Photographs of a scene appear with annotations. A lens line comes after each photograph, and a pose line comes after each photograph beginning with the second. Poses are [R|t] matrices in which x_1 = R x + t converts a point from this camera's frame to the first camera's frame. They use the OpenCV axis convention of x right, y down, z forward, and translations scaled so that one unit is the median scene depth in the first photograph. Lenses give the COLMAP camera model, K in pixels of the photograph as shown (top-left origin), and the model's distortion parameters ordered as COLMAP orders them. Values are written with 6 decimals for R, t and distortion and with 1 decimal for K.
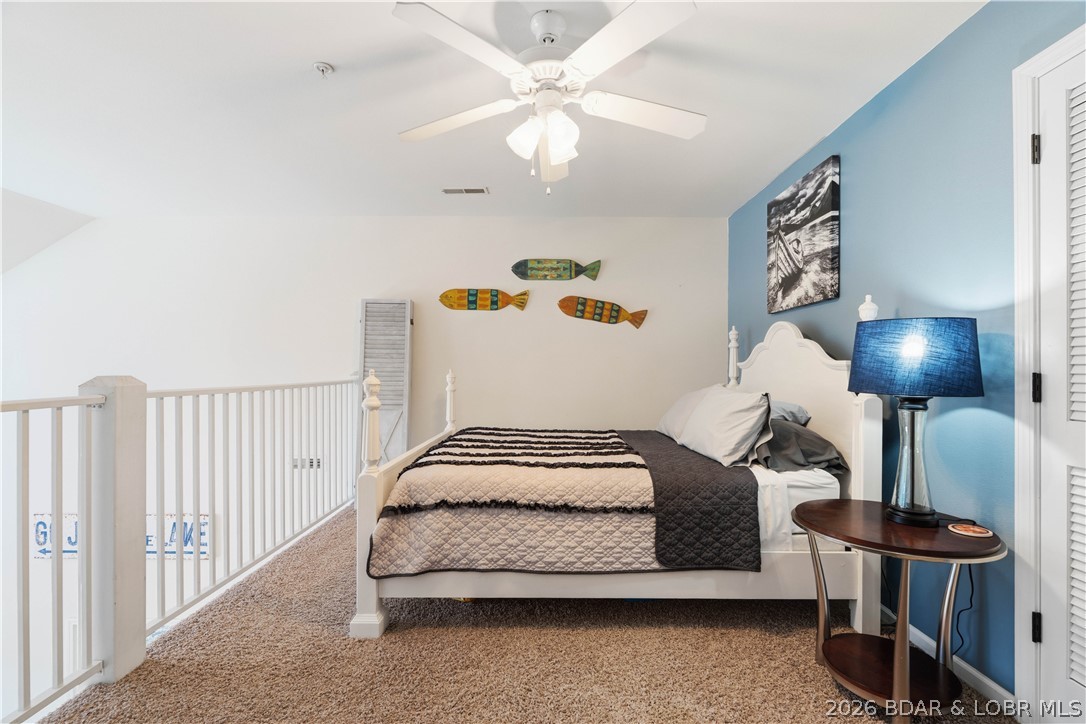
lens RADIAL K [[478.4, 0, 543.0], [0, 478.4, 366.0], [0, 0, 1]] dist [-0.010213, 0.002679]
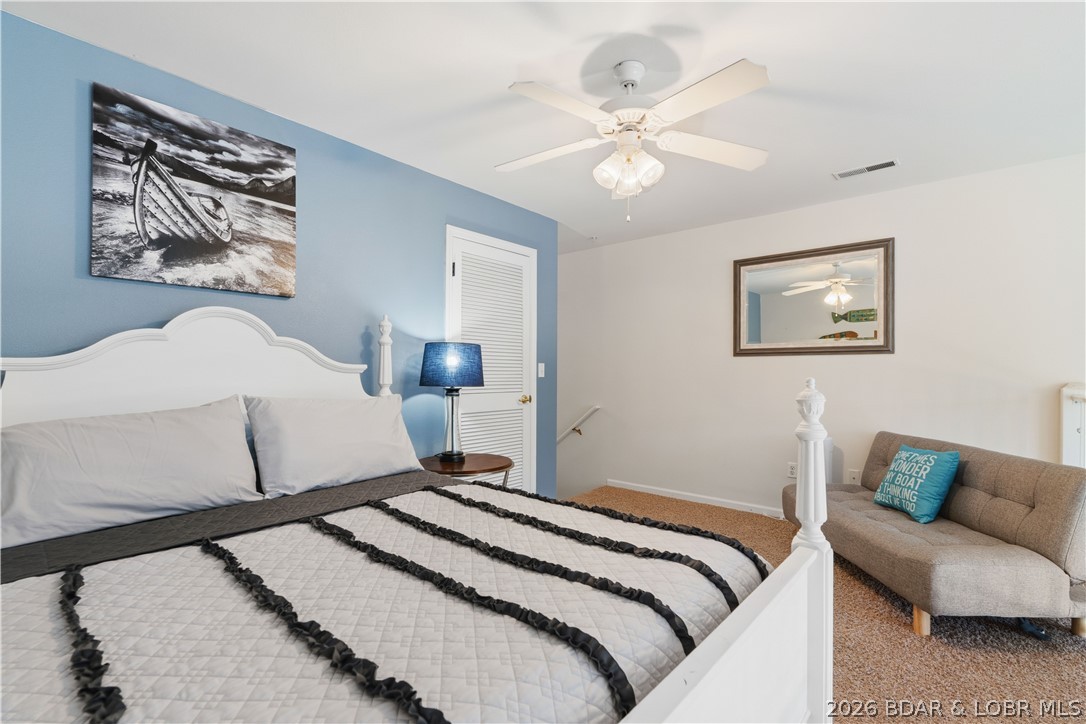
lens RADIAL K [[478.4, 0, 548.9], [0, 478.4, 369.3], [0, 0, 1]] dist [-0.010213, 0.002679]
pose [[-0.749986, 0.008965, 0.661393, -0.361722], [-0.002221, 0.999868, -0.016071, 0.013377], [-0.661450, -0.013522, -0.749867, 1.233981]]
